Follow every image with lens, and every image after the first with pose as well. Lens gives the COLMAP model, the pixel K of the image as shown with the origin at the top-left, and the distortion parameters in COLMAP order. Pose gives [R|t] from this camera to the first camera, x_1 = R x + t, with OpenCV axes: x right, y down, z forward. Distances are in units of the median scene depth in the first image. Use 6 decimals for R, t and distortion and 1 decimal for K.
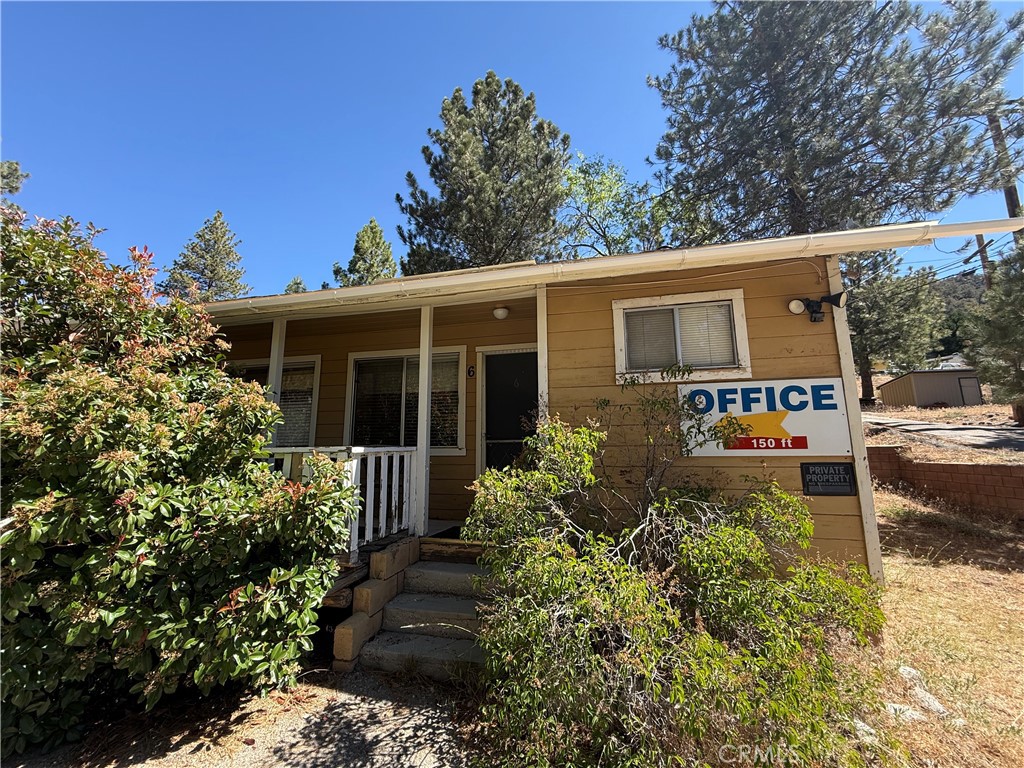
lens RADIAL K [[405.7, 0, 511.6], [0, 405.7, 384.3], [0, 0, 1]] dist [-0.000945, 0.000162]
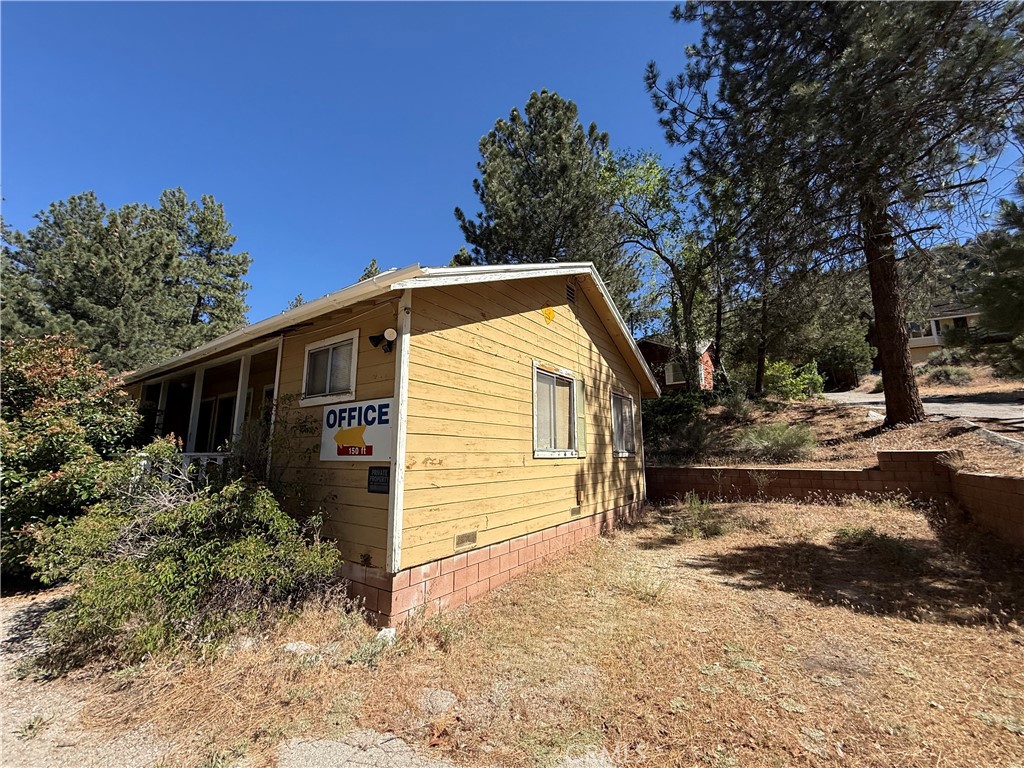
lens RADIAL K [[405.7, 0, 510.4], [0, 405.7, 384.3], [0, 0, 1]] dist [-0.000945, 0.000162]
pose [[0.931939, -0.057699, -0.357995, 1.526488], [0.055000, 0.998329, -0.017726, -0.014842], [0.358420, -0.003171, 0.933555, -0.020190]]
